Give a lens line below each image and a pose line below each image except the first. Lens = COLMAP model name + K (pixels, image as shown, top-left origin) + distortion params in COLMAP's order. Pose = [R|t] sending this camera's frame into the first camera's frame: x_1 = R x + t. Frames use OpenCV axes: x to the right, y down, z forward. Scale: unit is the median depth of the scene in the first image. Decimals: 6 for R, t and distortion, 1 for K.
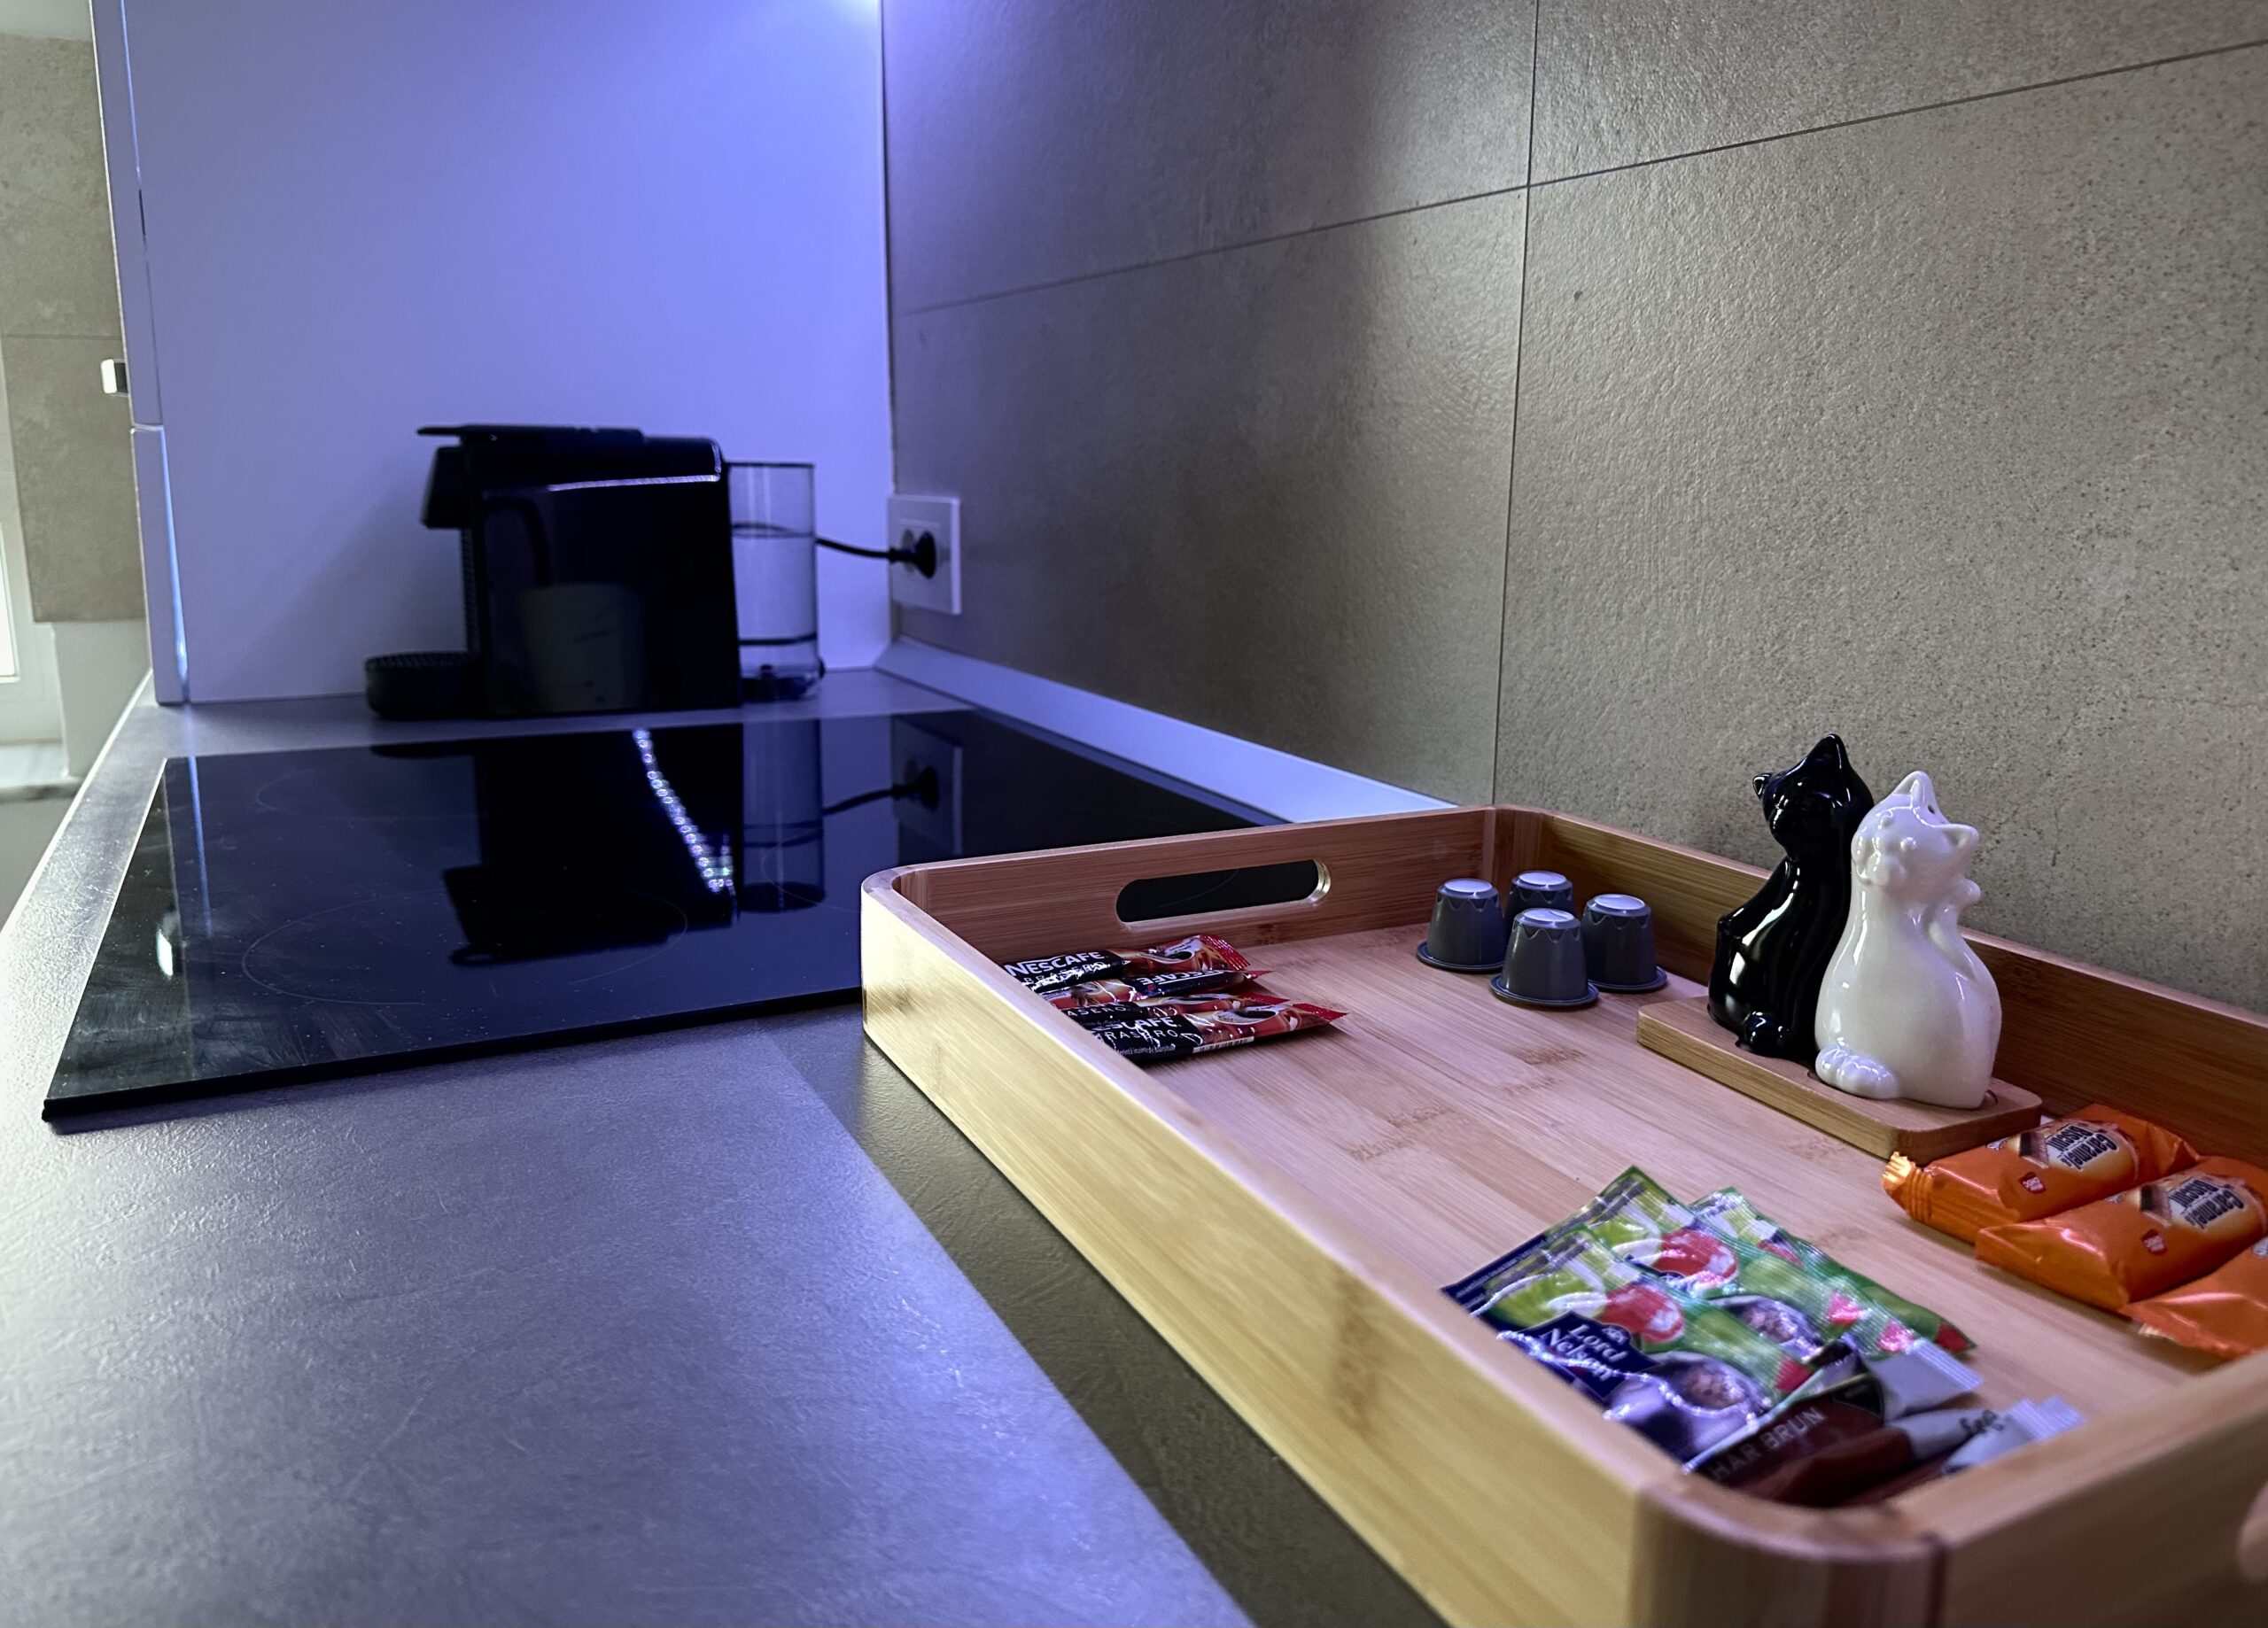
lens RADIAL K [[1634.3, 0, 1145.9], [0, 1634.3, 795.8], [0, 0, 1]] dist [0.020466, -0.010991]
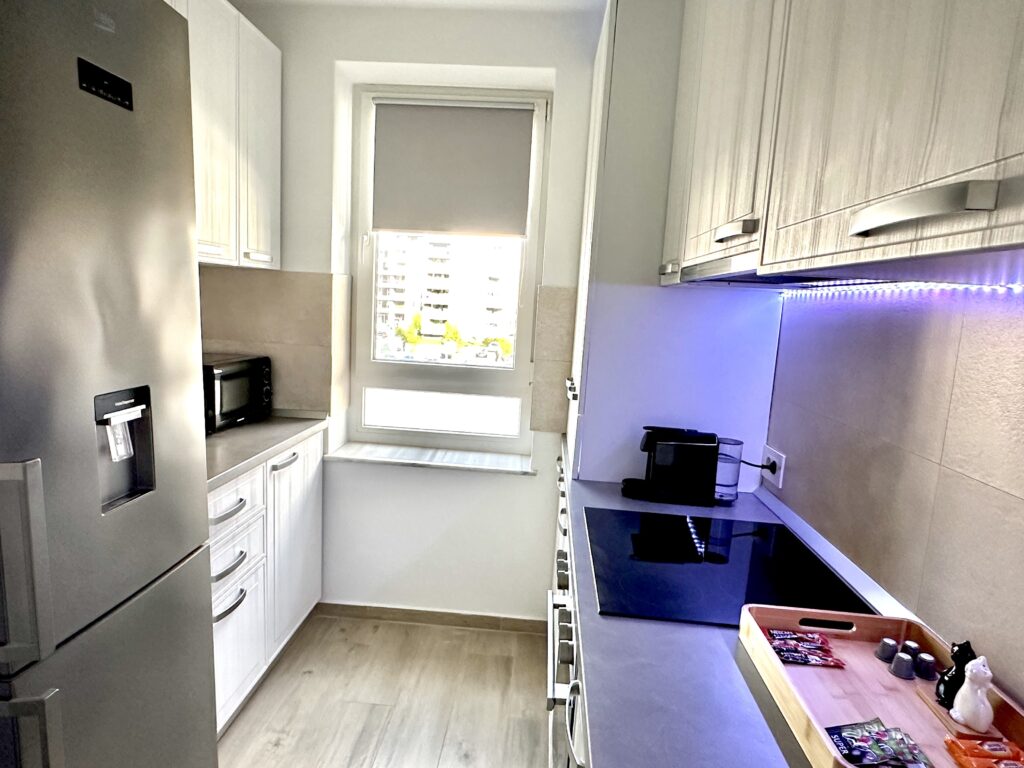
lens RADIAL K [[645.6, 0, 504.6], [0, 645.6, 382.4], [0, 0, 1]] dist [-0.003943, 0.004223]
pose [[0.853231, 0.104528, -0.510951, 0.127242], [-0.154024, 0.986514, -0.055386, -0.361061], [0.498271, 0.125956, 0.857824, -1.035919]]
